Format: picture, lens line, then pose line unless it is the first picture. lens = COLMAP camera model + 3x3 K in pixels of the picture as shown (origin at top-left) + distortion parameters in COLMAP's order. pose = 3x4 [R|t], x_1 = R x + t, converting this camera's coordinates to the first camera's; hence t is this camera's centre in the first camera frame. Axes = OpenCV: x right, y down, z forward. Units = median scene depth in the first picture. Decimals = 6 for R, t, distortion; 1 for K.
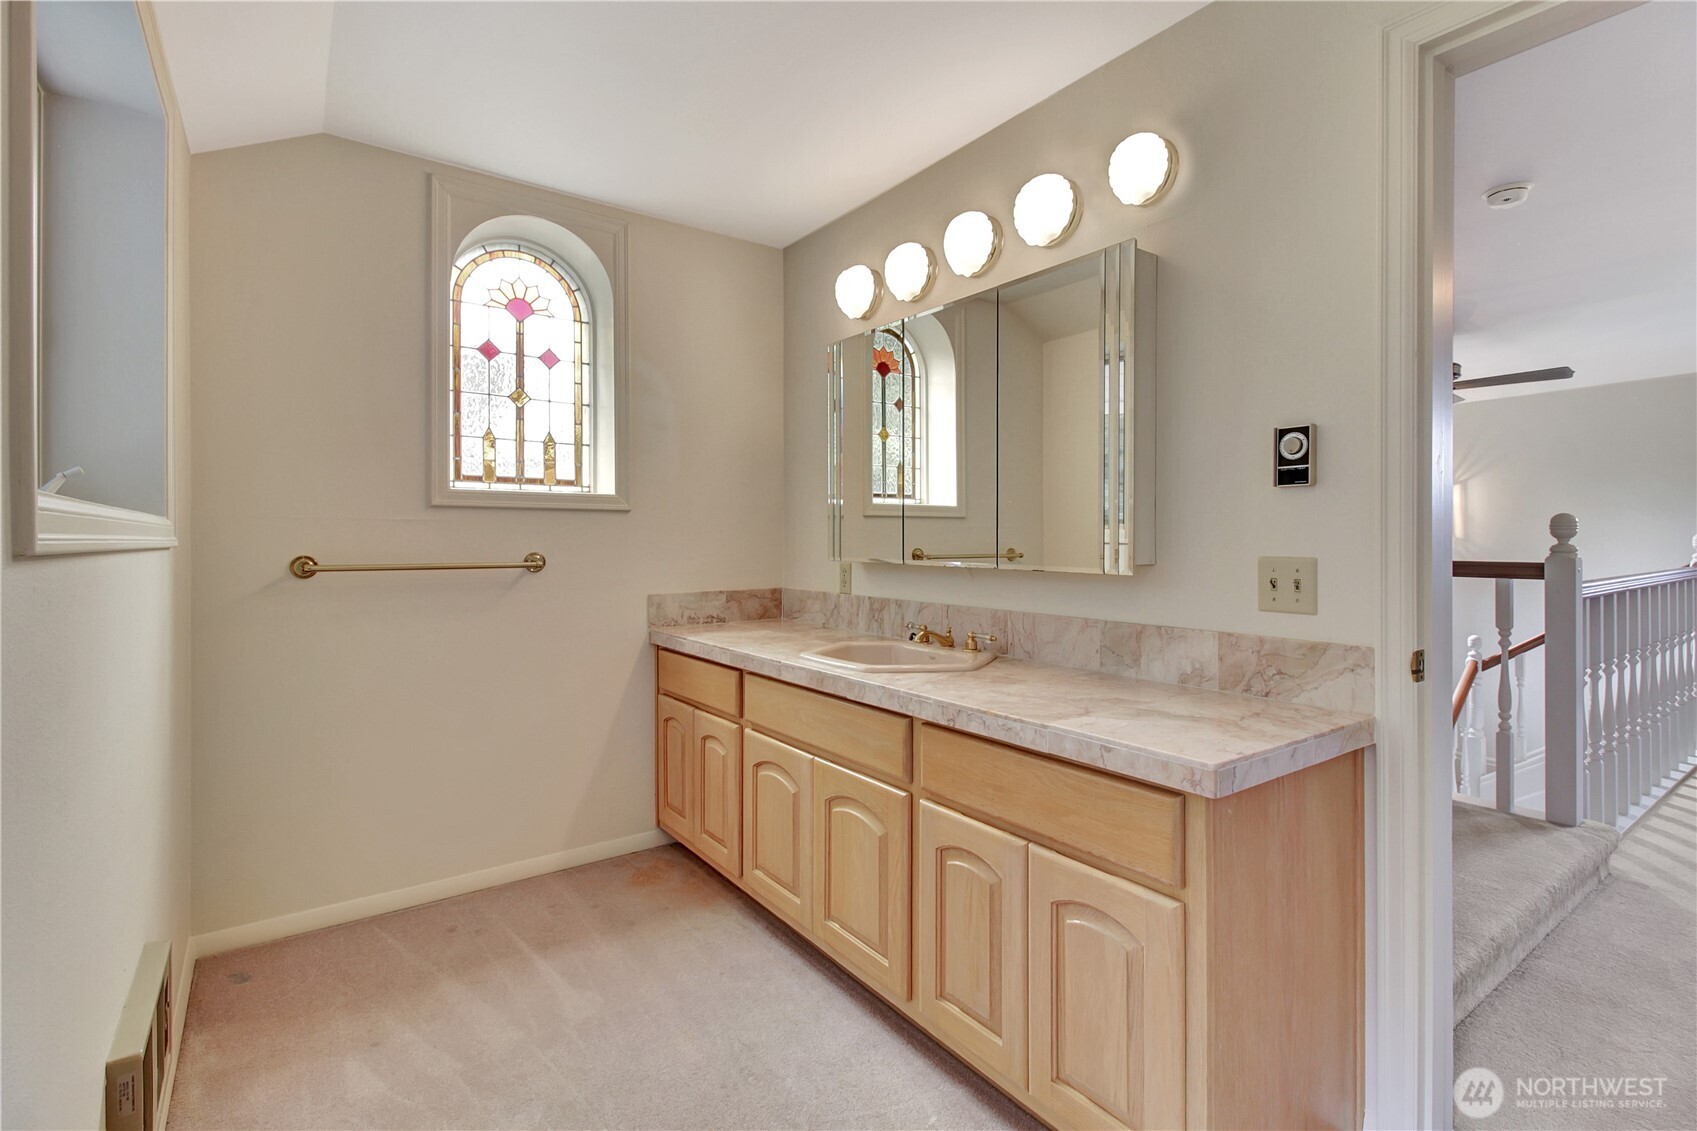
lens RADIAL K [[785.7, 0, 848.4], [0, 785.7, 553.2], [0, 0, 1]] dist [0.005285, -0.004604]
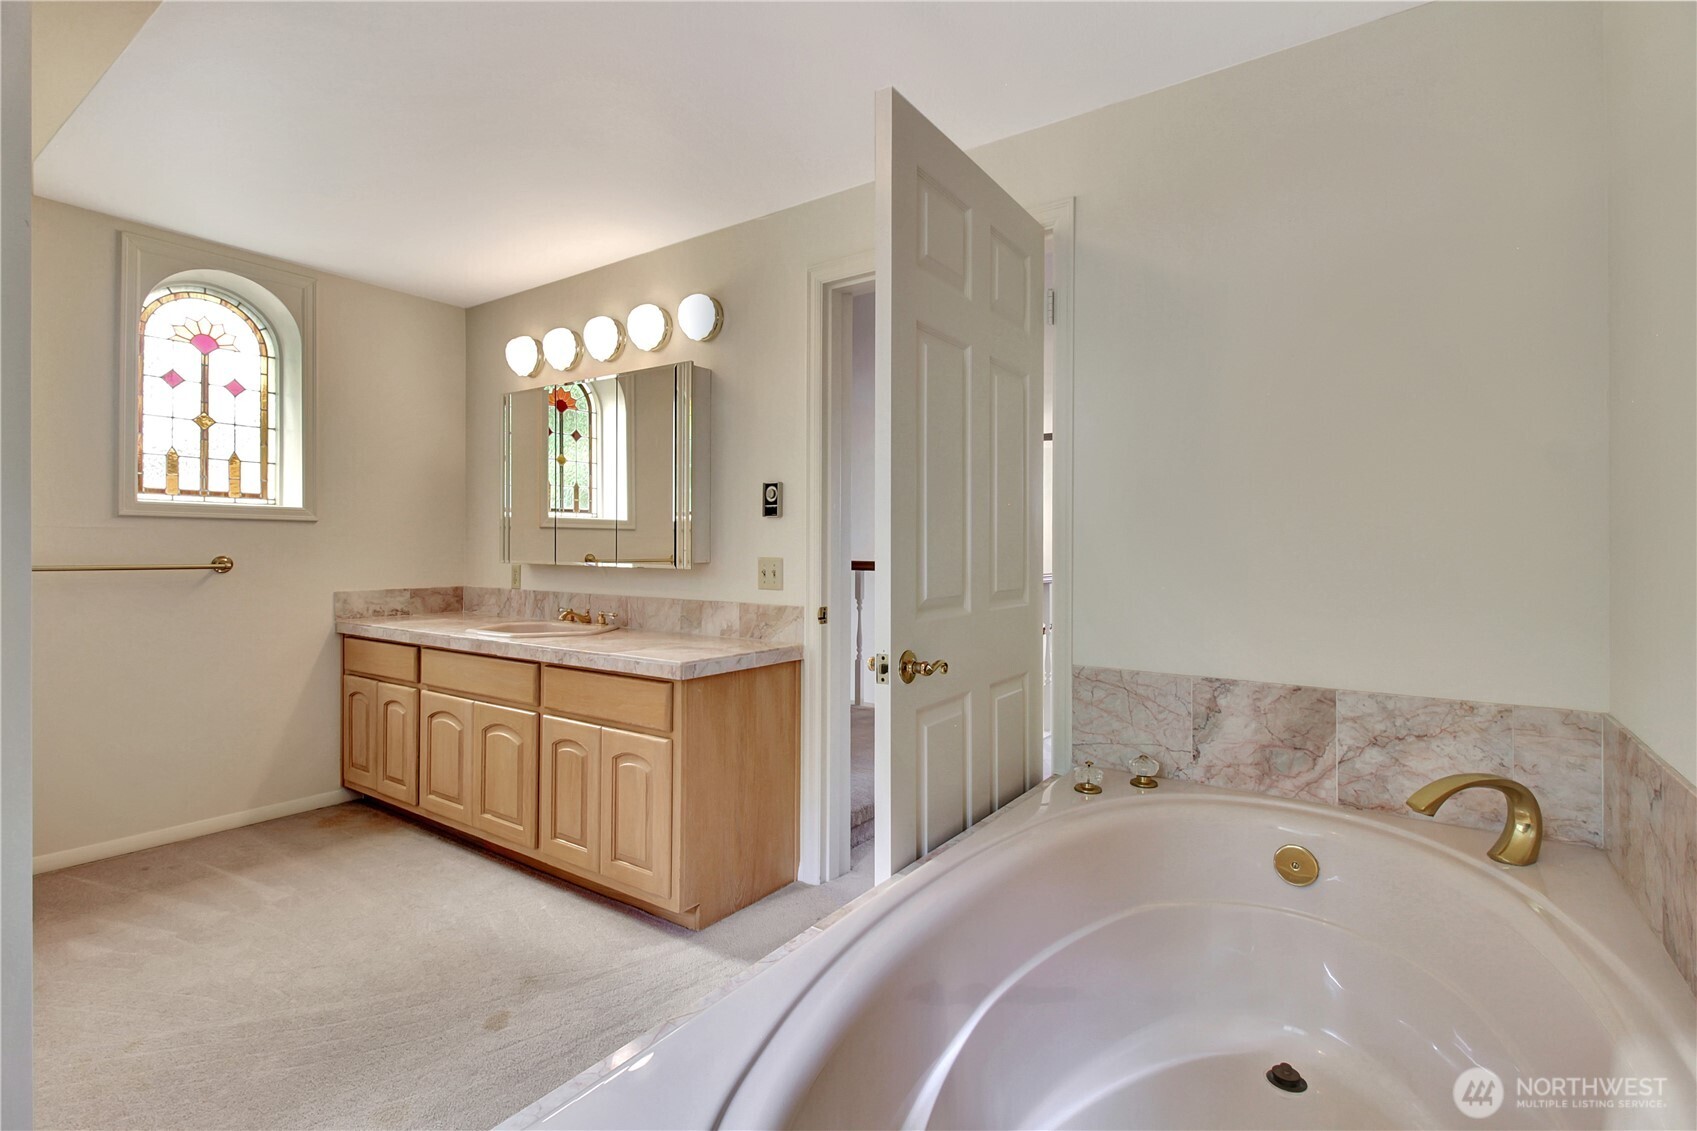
lens RADIAL K [[785.7, 0, 862.8], [0, 785.7, 551.2], [0, 0, 1]] dist [0.005285, -0.004604]
pose [[0.939605, 0.002488, 0.342253, 0.103902], [0.001744, 0.999926, -0.012055, 0.008074], [-0.342257, 0.011924, 0.939531, -0.459882]]
